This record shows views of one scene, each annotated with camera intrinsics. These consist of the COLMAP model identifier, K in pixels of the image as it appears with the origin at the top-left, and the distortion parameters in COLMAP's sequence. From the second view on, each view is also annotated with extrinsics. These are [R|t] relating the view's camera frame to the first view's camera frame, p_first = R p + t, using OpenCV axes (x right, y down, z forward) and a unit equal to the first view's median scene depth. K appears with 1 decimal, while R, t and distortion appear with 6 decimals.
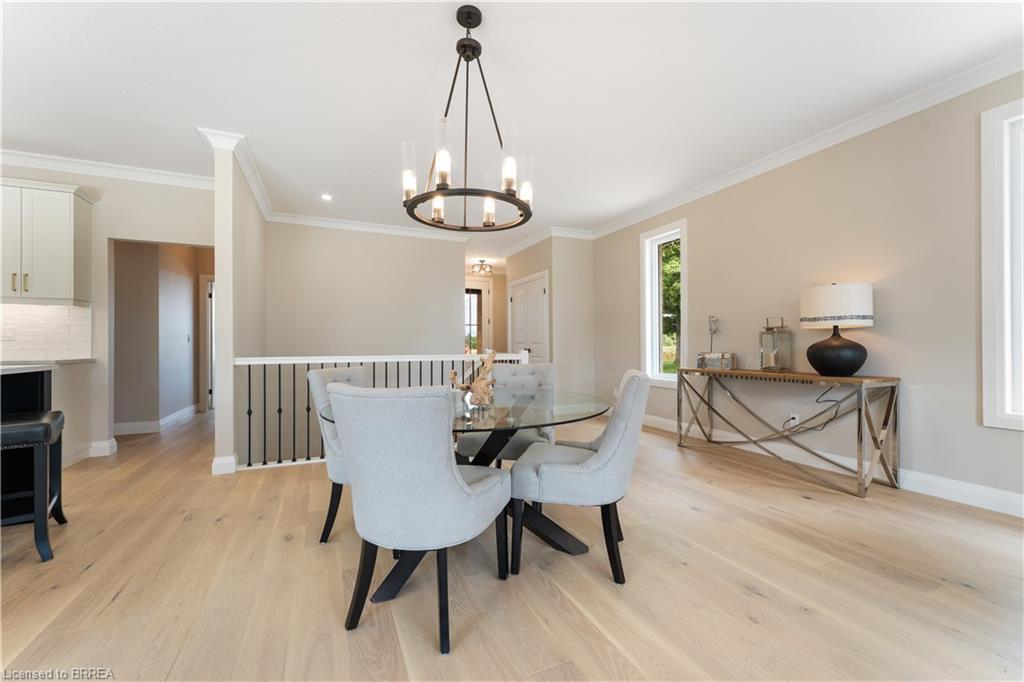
lens RADIAL K [[408.5, 0, 511.0], [0, 408.5, 345.7], [0, 0, 1]] dist [0.001699, 0.000217]
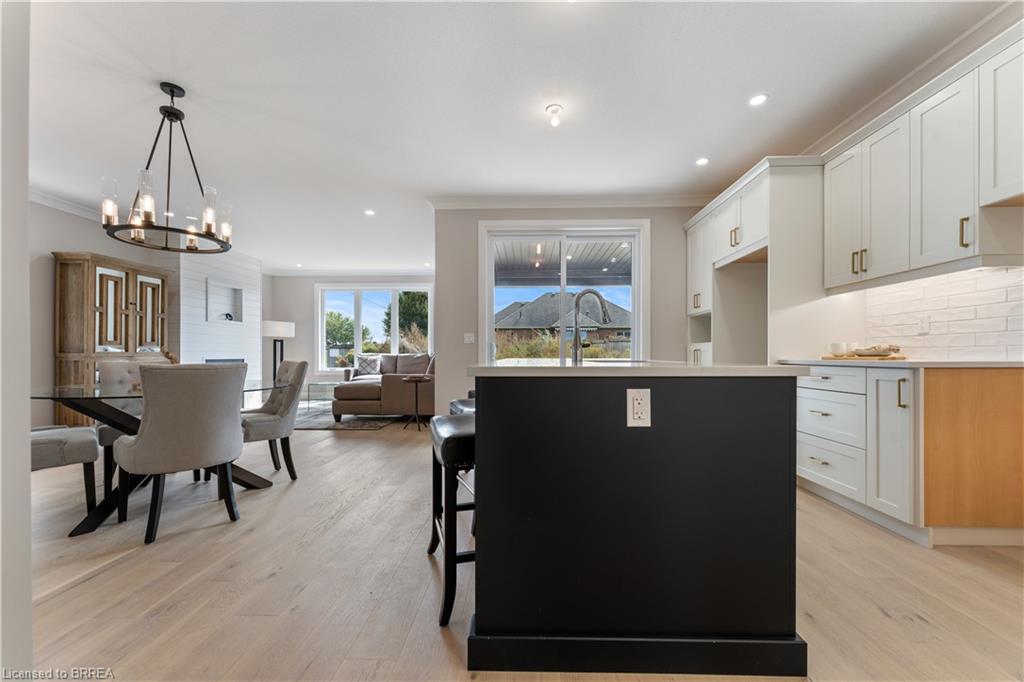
lens RADIAL K [[415.0, 0, 515.6], [0, 415.0, 355.9], [0, 0, 1]] dist [0.000480, -0.000044]
pose [[-0.901235, 0.002073, 0.433325, -1.126894], [0.003489, 0.999991, 0.002474, 0.029266], [-0.433316, 0.003741, -0.901234, 1.167601]]
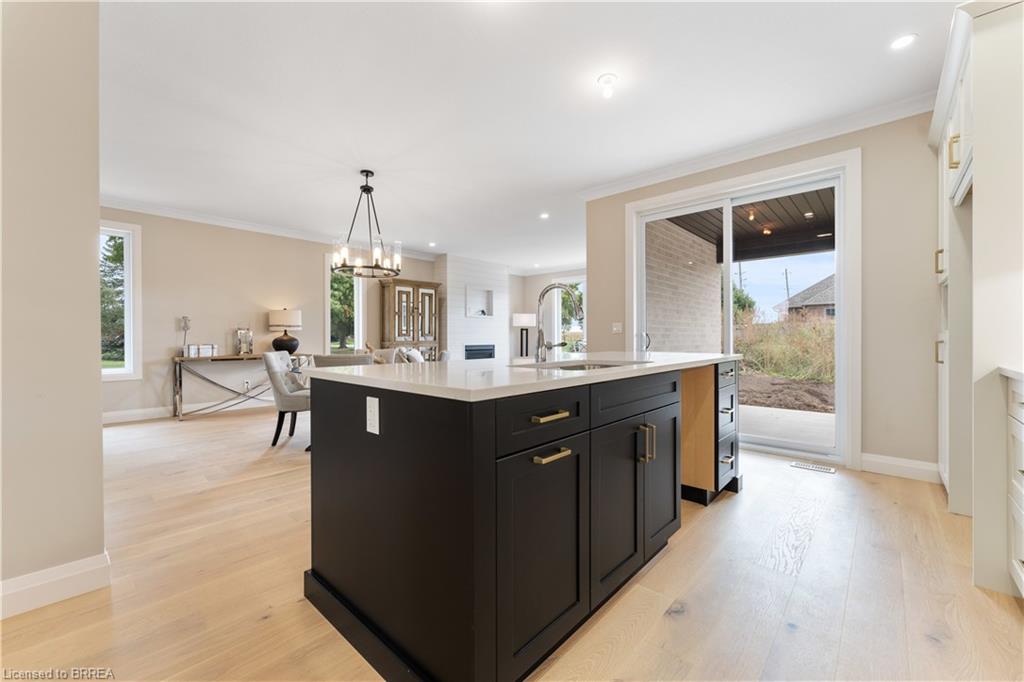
lens RADIAL K [[410.5, 0, 512.0], [0, 410.5, 341.0], [0, 0, 1]] dist [-0.004965, -0.000240]
pose [[-0.399671, -0.002745, 0.916655, -1.505845], [0.006227, 0.999964, 0.005709, 0.003524], [-0.916638, 0.007990, -0.399639, 0.784232]]
